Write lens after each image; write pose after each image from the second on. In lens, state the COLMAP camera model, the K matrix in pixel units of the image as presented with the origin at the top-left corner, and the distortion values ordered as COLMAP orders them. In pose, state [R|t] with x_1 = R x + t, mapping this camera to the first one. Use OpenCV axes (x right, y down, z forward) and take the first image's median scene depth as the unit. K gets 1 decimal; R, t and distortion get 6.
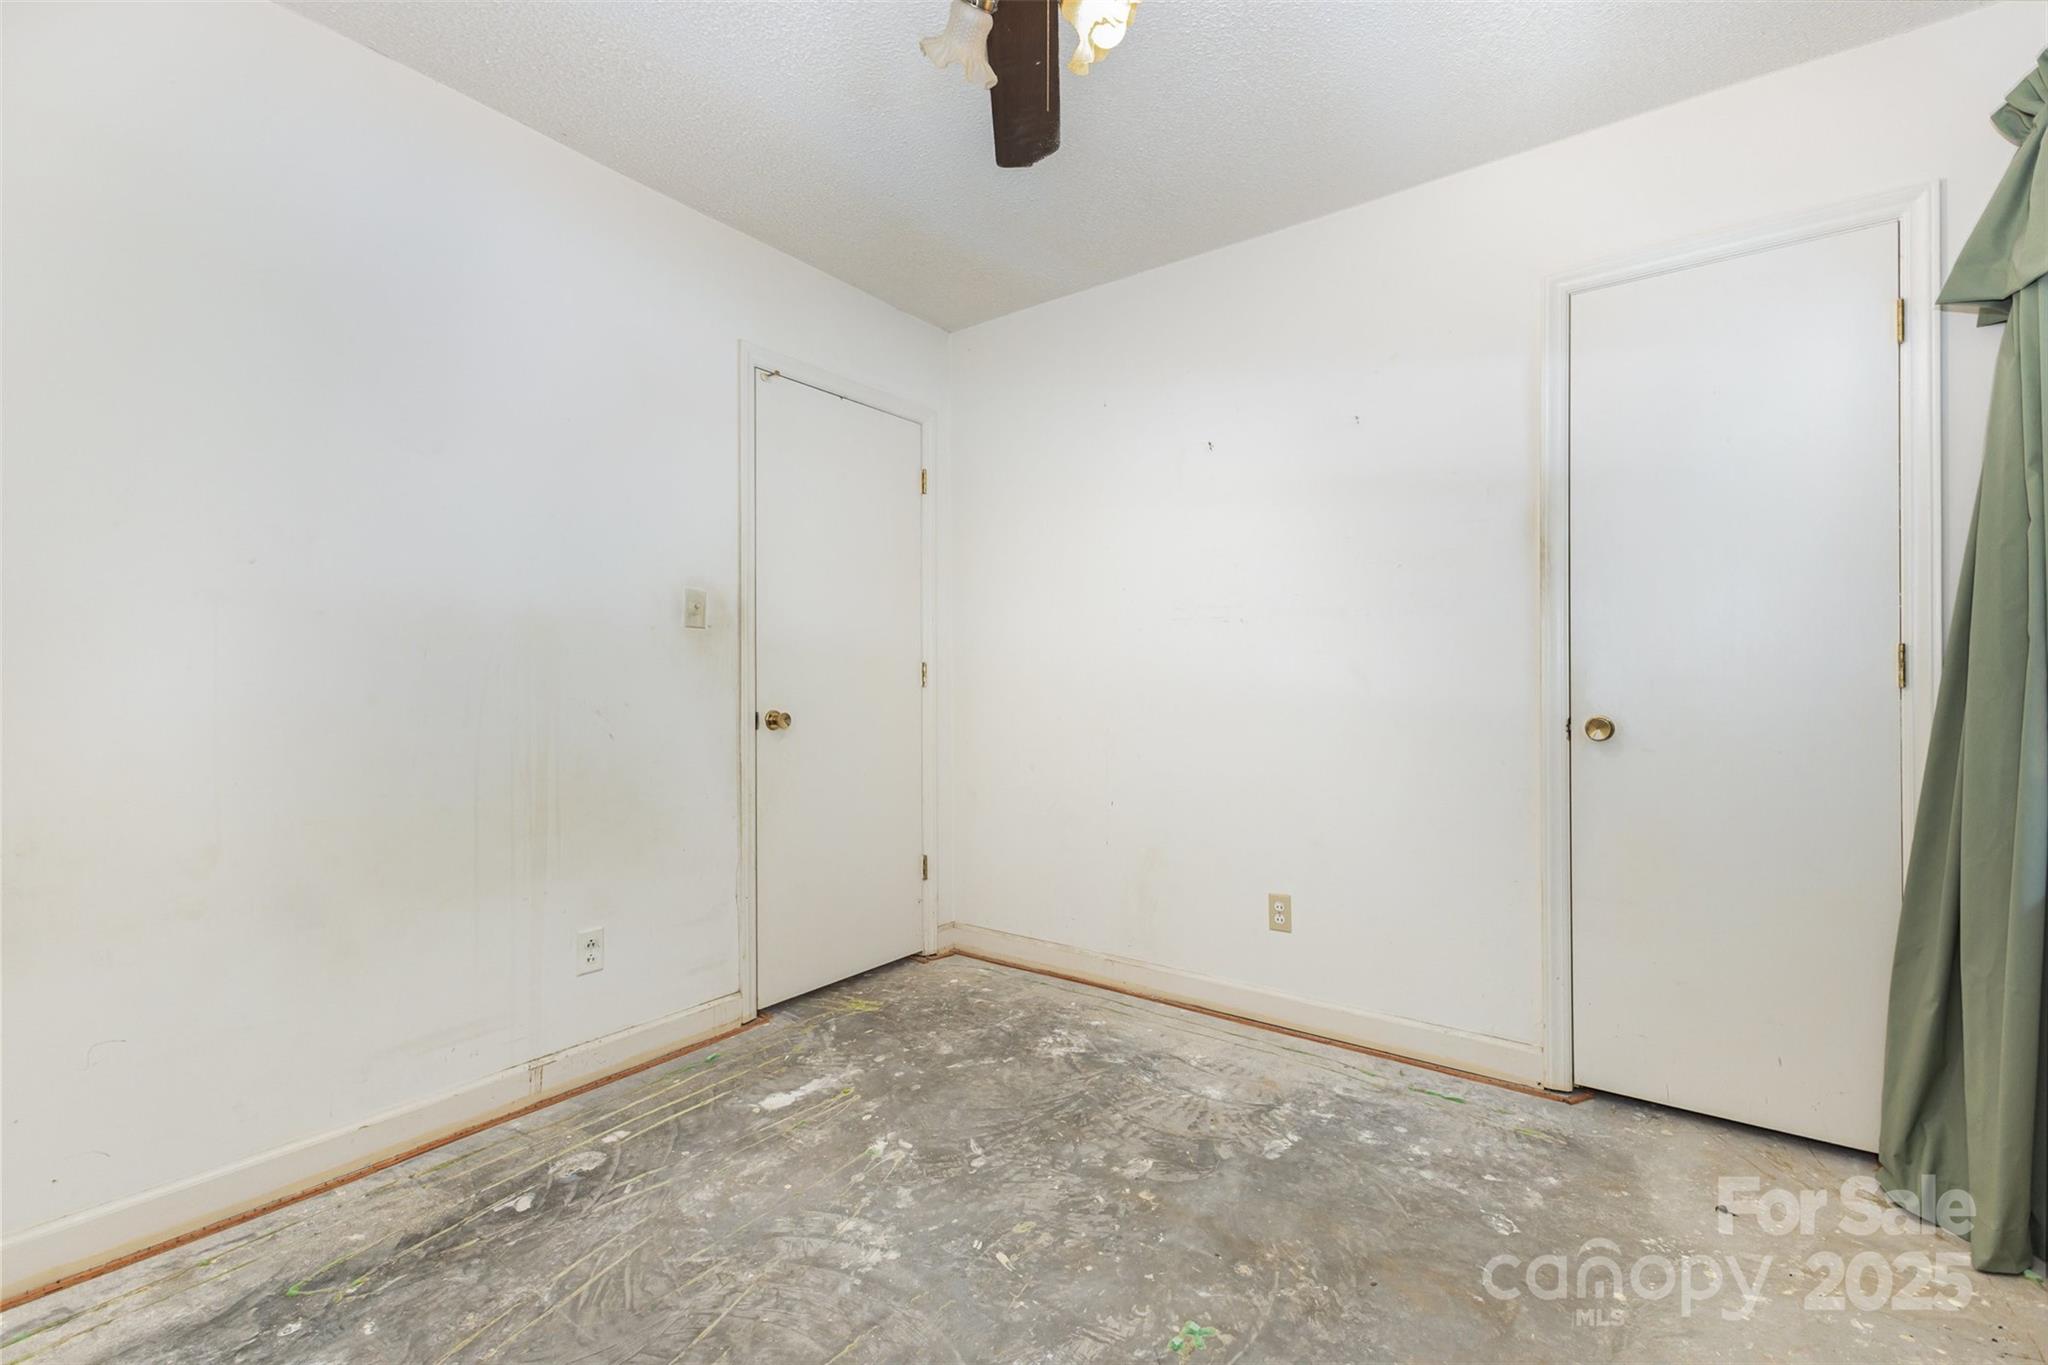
lens RADIAL K [[876.7, 0, 1023.5], [0, 876.7, 680.7], [0, 0, 1]] dist [0.012377, 0.000068]
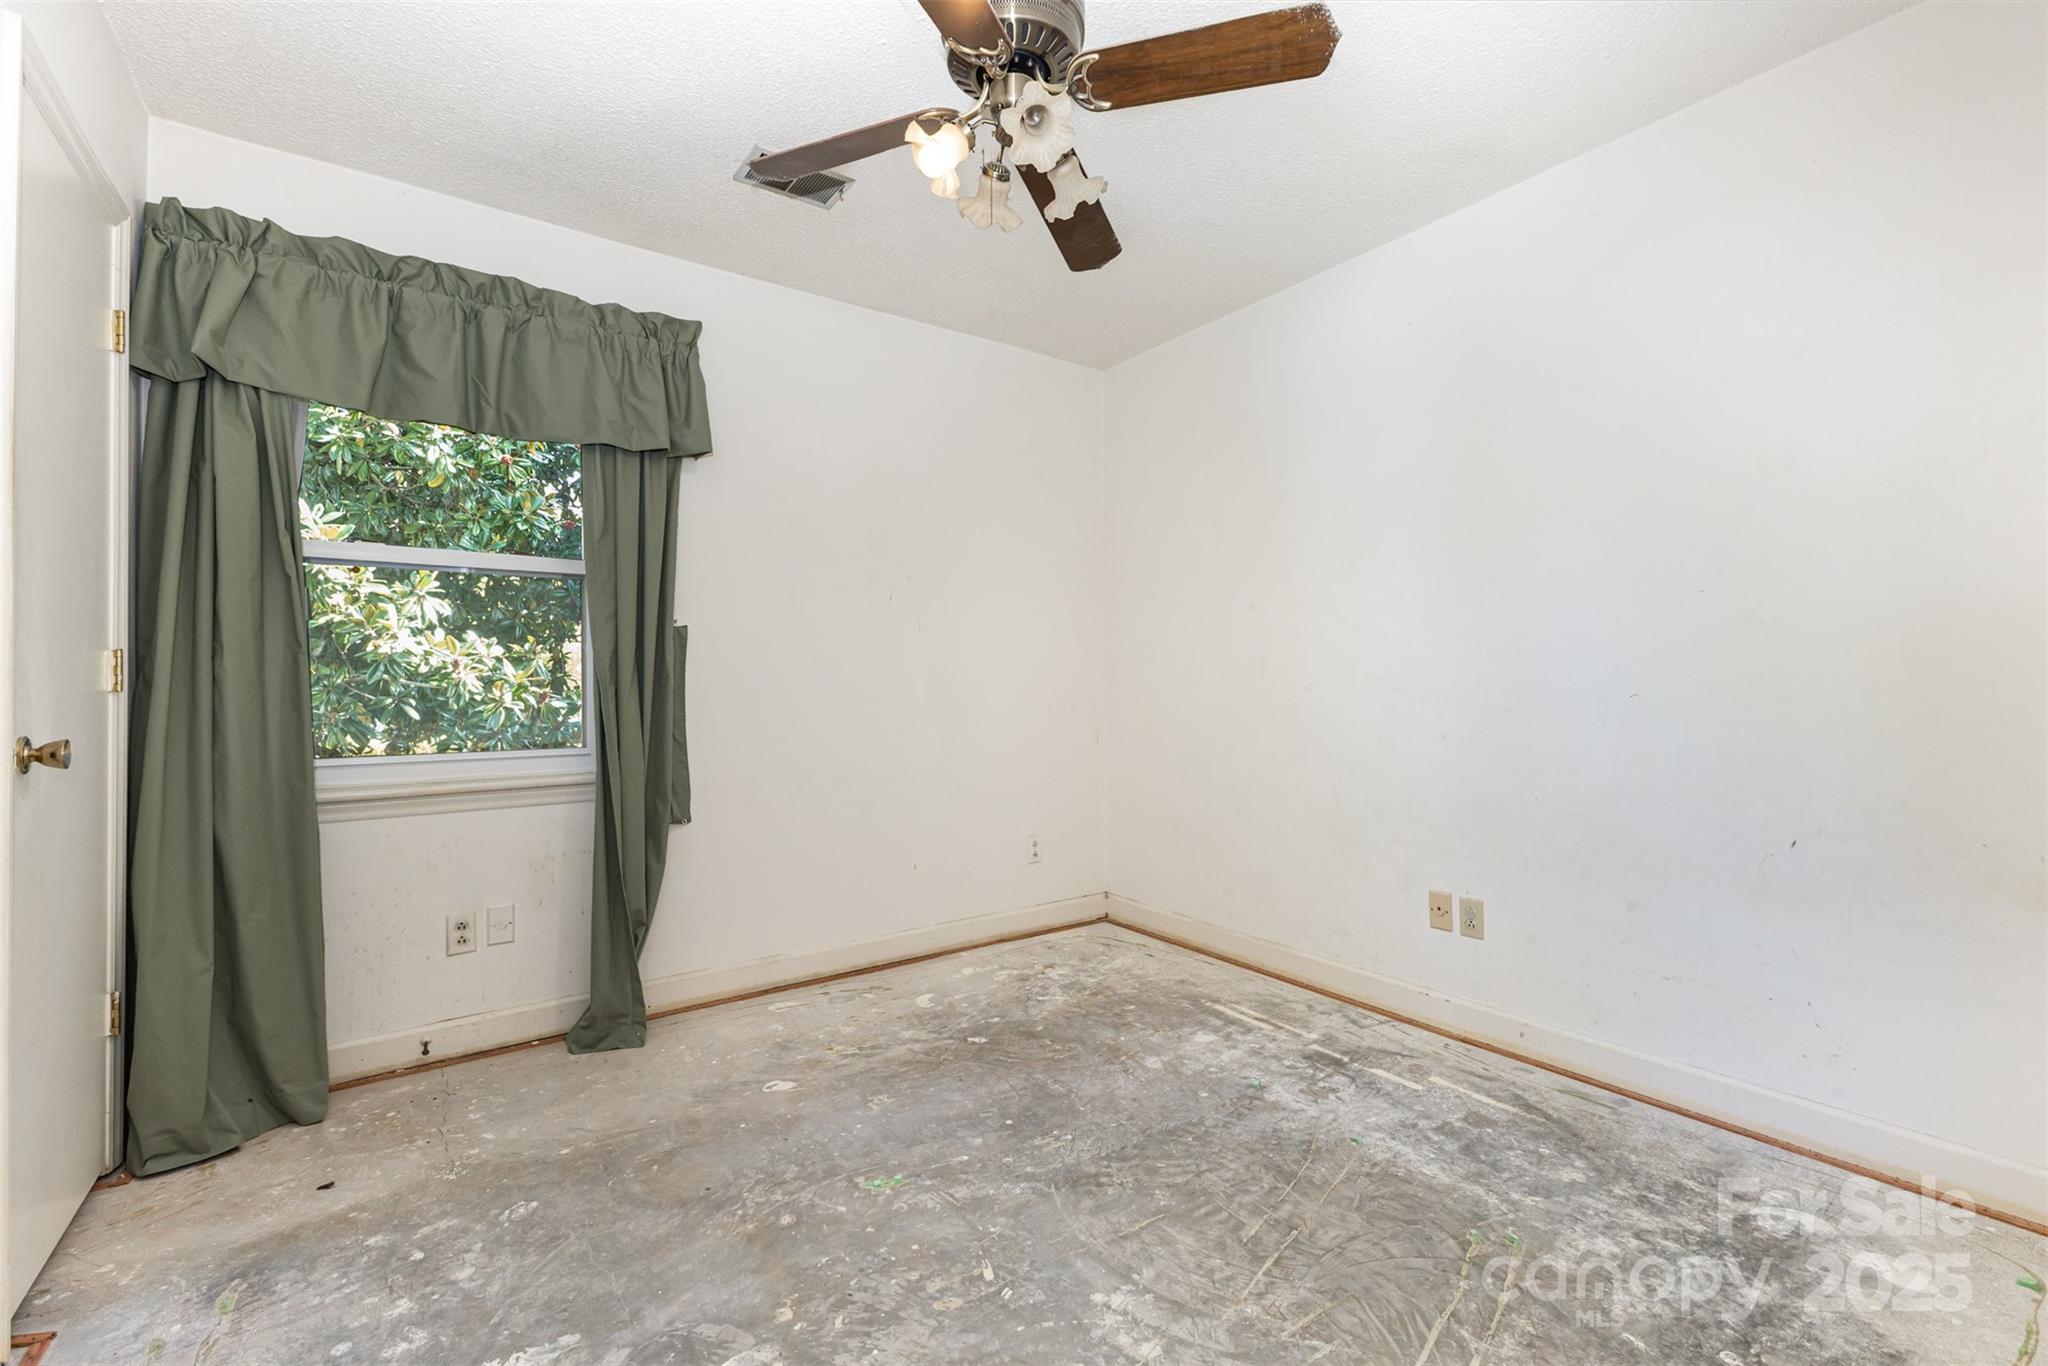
lens RADIAL K [[876.7, 0, 1023.5], [0, 876.7, 681.2], [0, 0, 1]] dist [0.012377, 0.000068]
pose [[-0.951330, 0.010950, 0.307978, -0.362355], [0.008539, 0.999921, -0.009175, 0.010073], [-0.308054, -0.006098, -0.951349, 1.890274]]
